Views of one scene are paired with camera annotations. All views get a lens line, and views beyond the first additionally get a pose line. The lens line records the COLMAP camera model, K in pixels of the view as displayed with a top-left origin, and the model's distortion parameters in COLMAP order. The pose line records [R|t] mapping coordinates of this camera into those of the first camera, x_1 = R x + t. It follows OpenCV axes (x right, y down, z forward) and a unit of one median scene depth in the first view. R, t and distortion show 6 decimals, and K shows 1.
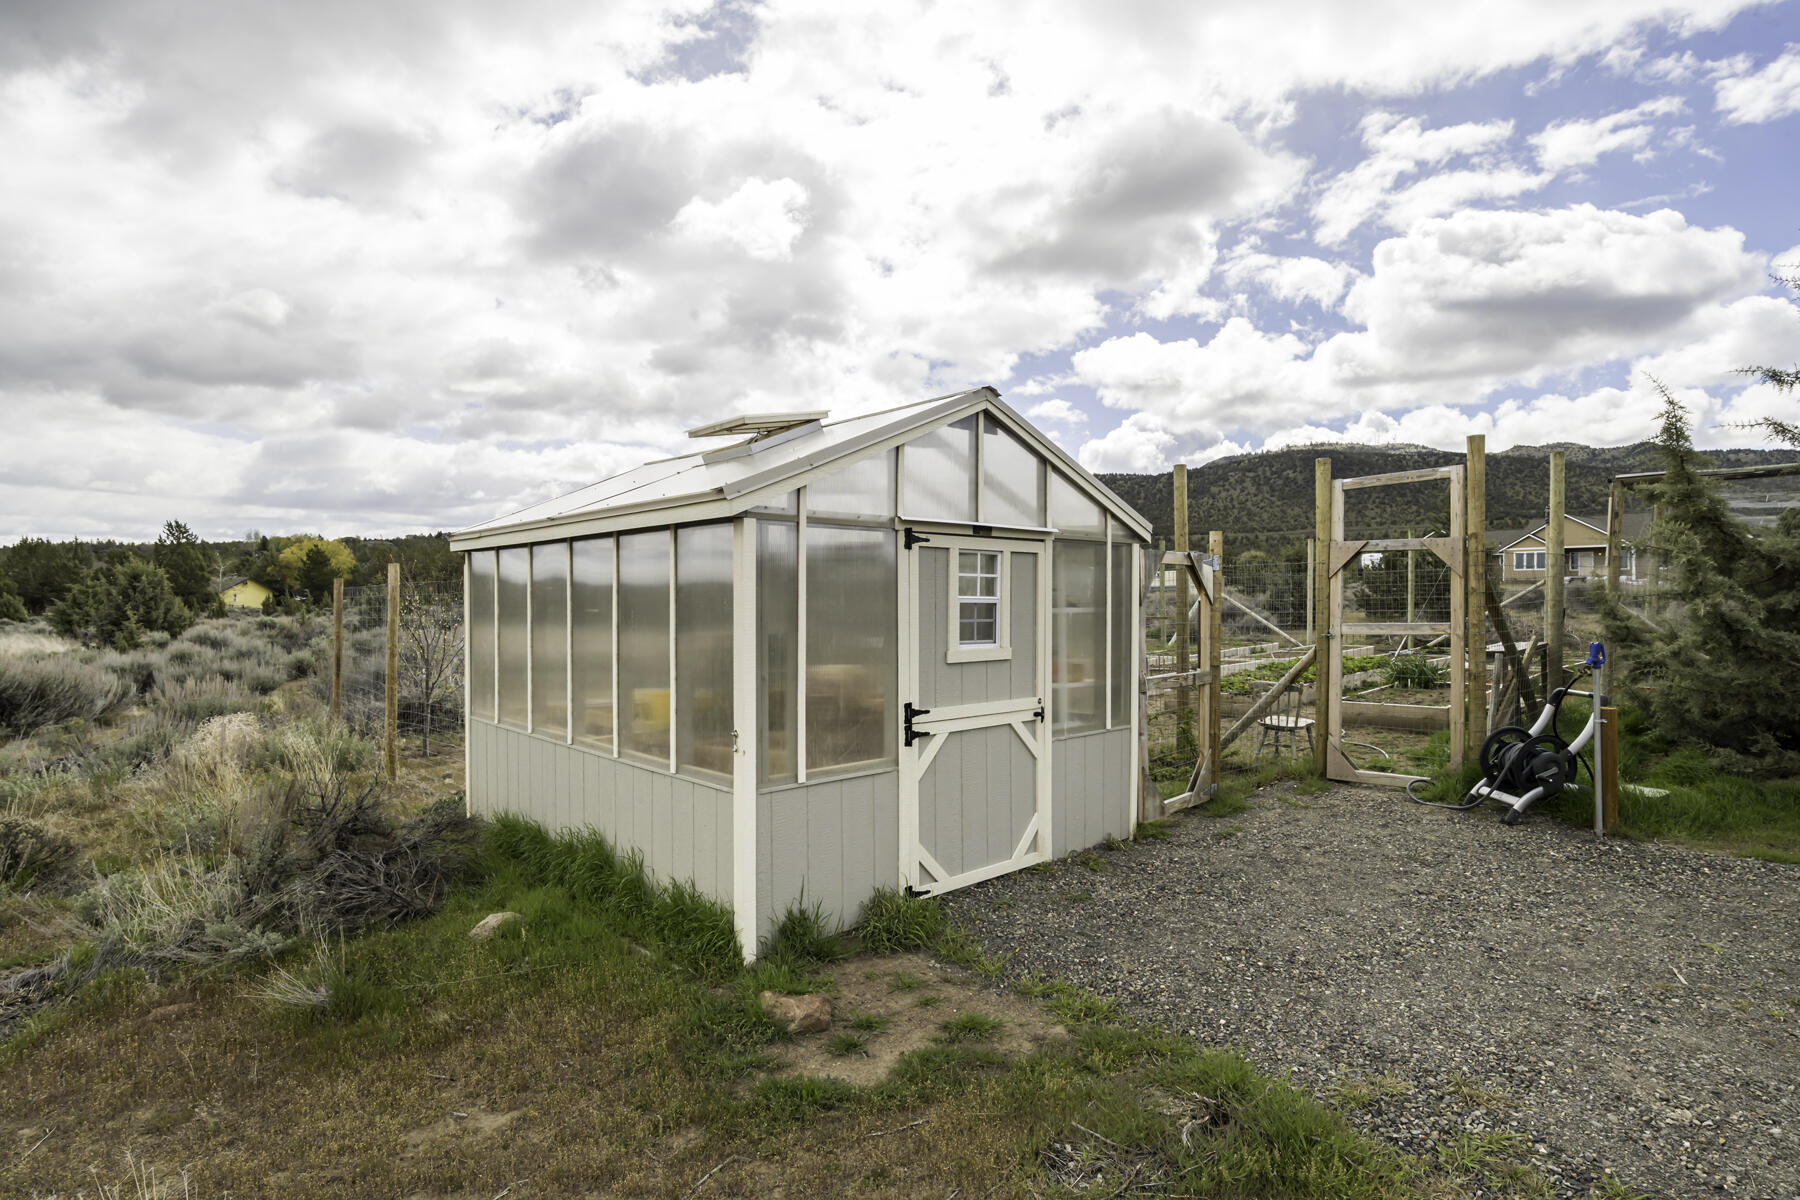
lens RADIAL K [[897.0, 0, 900.0], [0, 897.0, 600.0], [0, 0, 1]] dist [-0.003187, 0.000072]
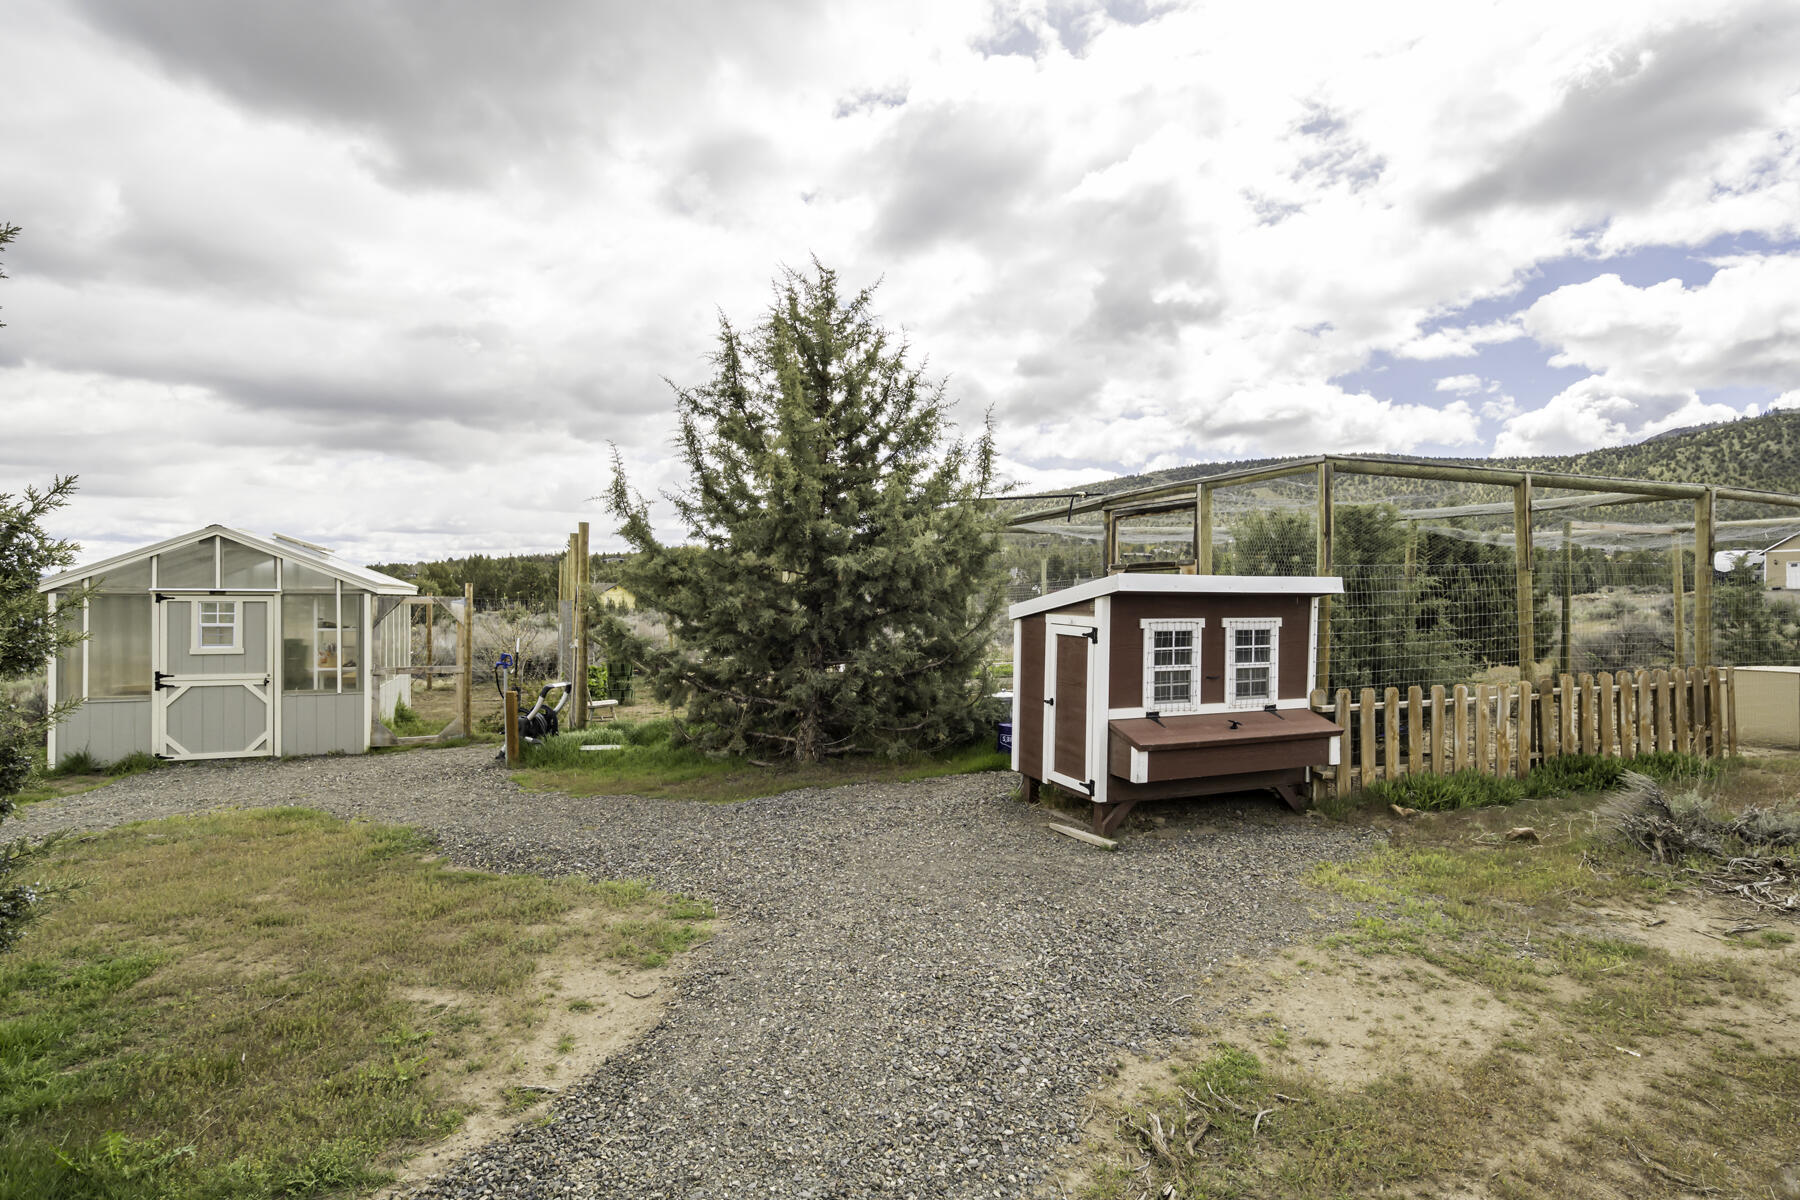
lens RADIAL K [[932.8, 0, 900.0], [0, 932.8, 600.0], [0, 0, 1]] dist [-0.013863, 0.000704]
pose [[0.941637, 0.001216, -0.336627, 2.351891], [-0.003633, 0.999972, -0.006548, -0.051496], [0.336610, 0.007389, 0.941615, -0.513225]]
